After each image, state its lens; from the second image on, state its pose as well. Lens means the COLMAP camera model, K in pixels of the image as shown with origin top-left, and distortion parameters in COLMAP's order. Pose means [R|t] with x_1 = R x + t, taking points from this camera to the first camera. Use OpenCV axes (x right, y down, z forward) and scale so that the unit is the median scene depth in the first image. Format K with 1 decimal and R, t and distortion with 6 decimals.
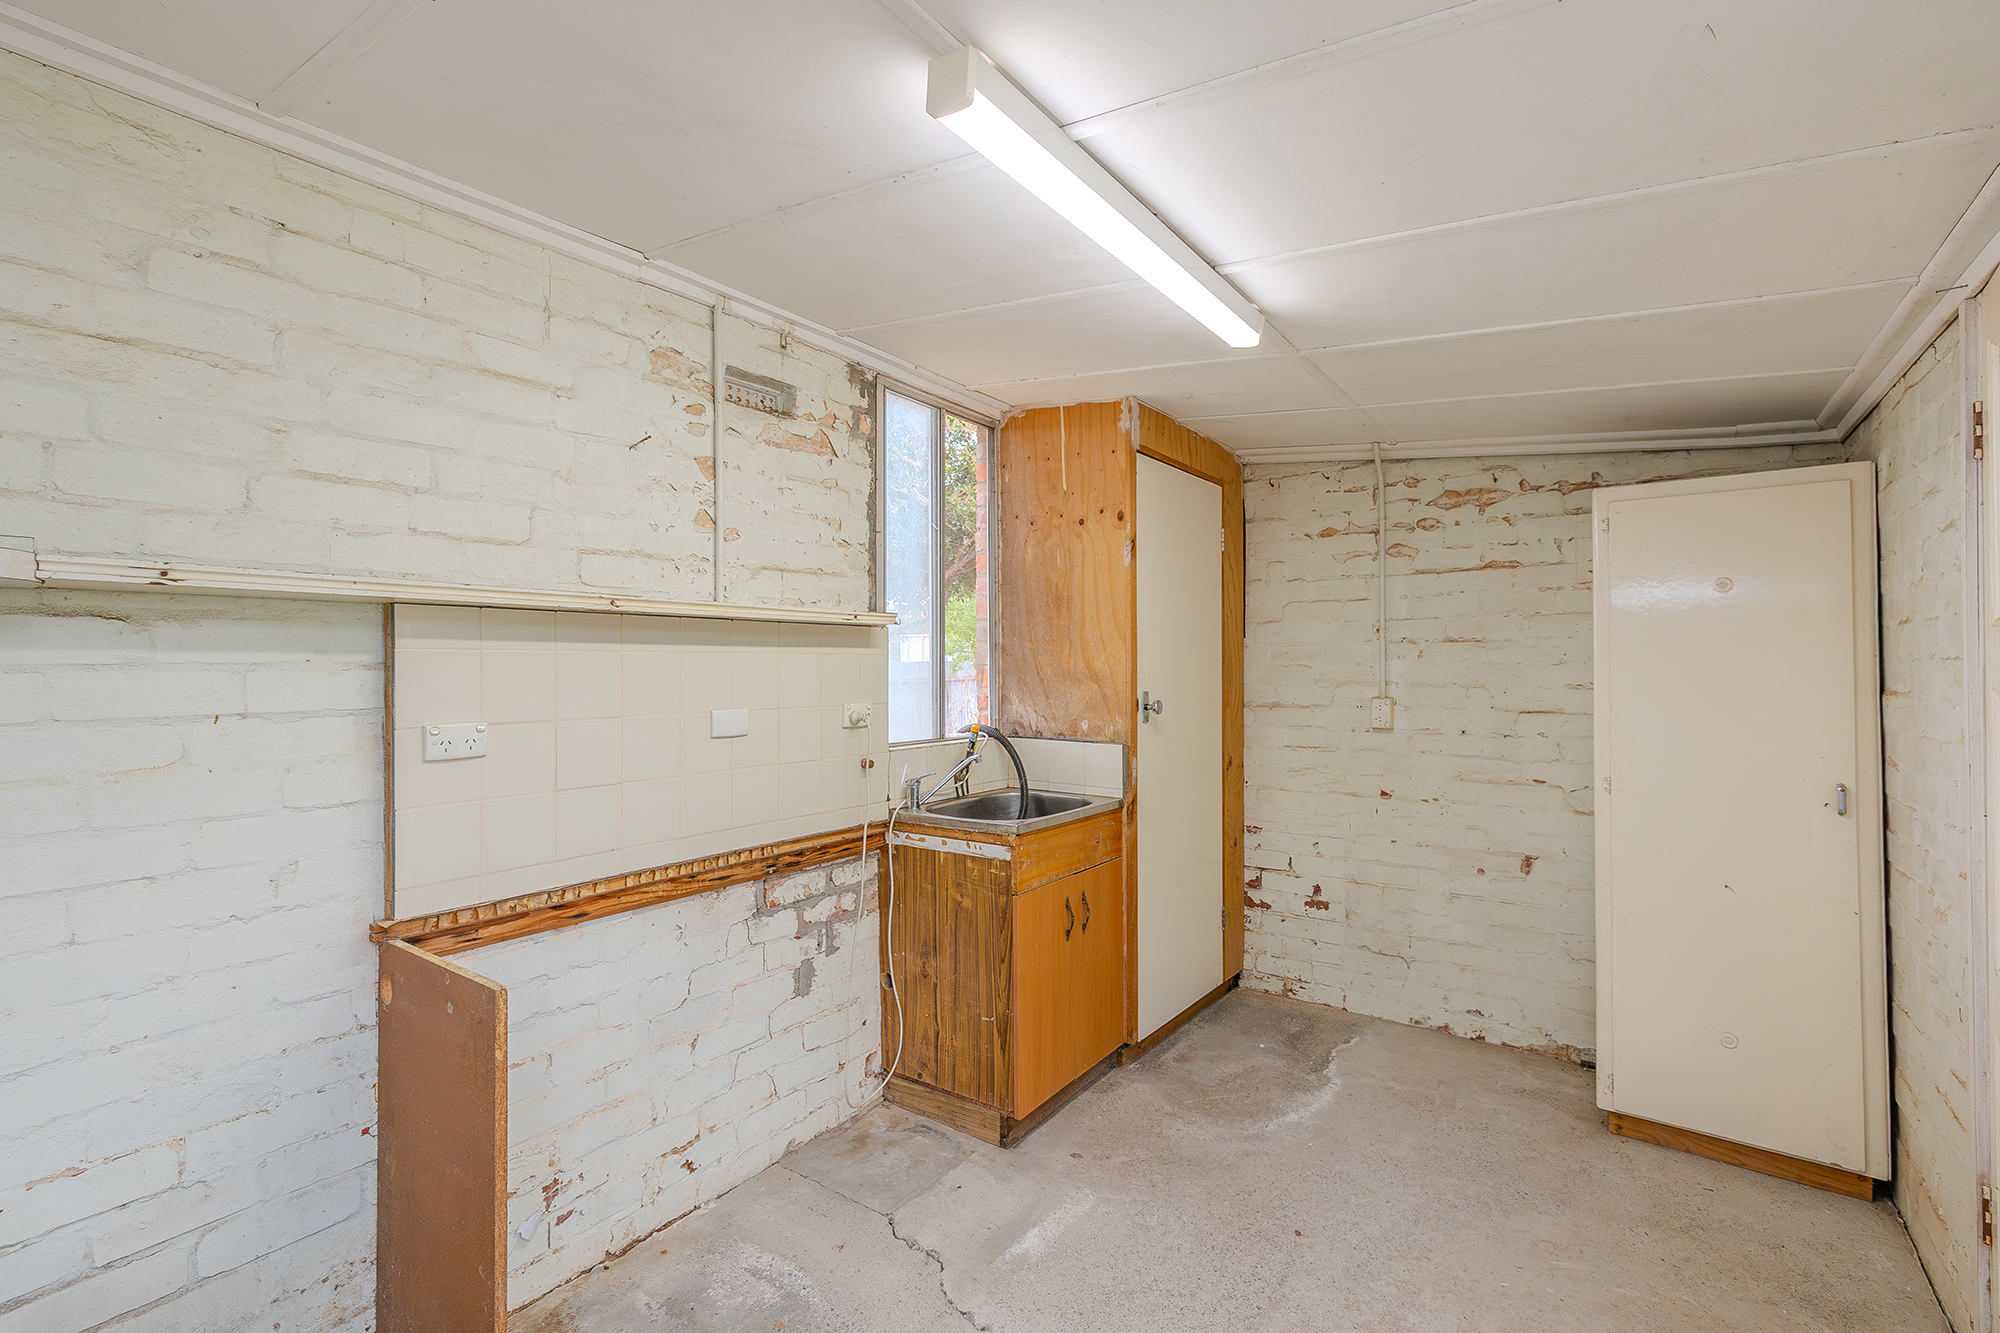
lens RADIAL K [[879.7, 0, 1015.1], [0, 879.7, 662.7], [0, 0, 1]] dist [-0.000577, -0.000224]
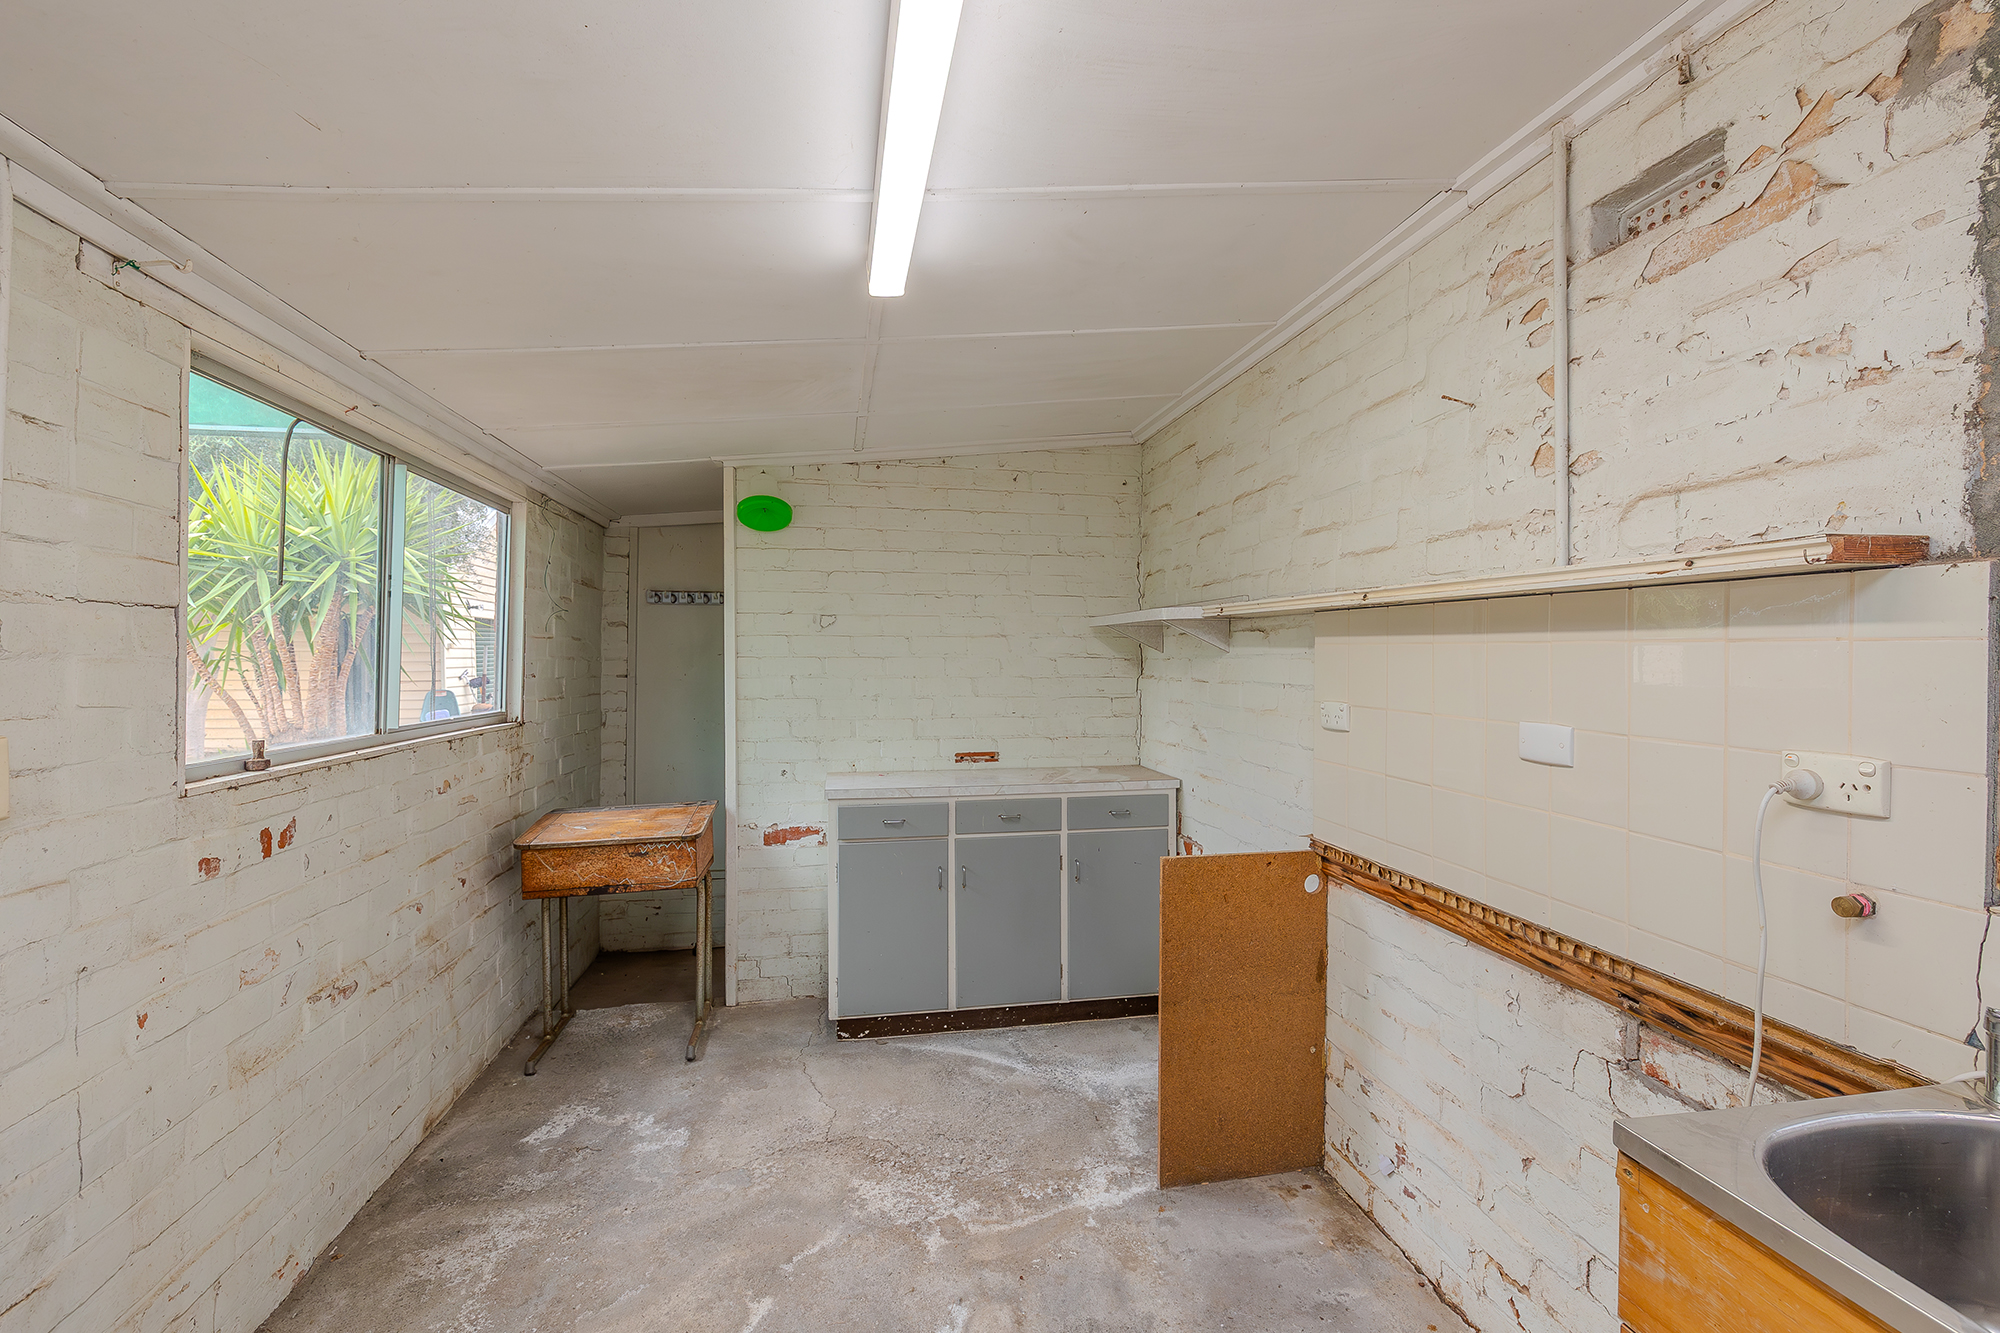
lens RADIAL K [[859.0, 0, 994.9], [0, 859.0, 663.8], [0, 0, 1]] dist [0.001839, -0.000041]
pose [[-0.698564, 0.015059, -0.715389, 0.458494], [0.004657, 0.999853, 0.016500, -0.007465], [0.715532, 0.008195, -0.698532, 1.151867]]
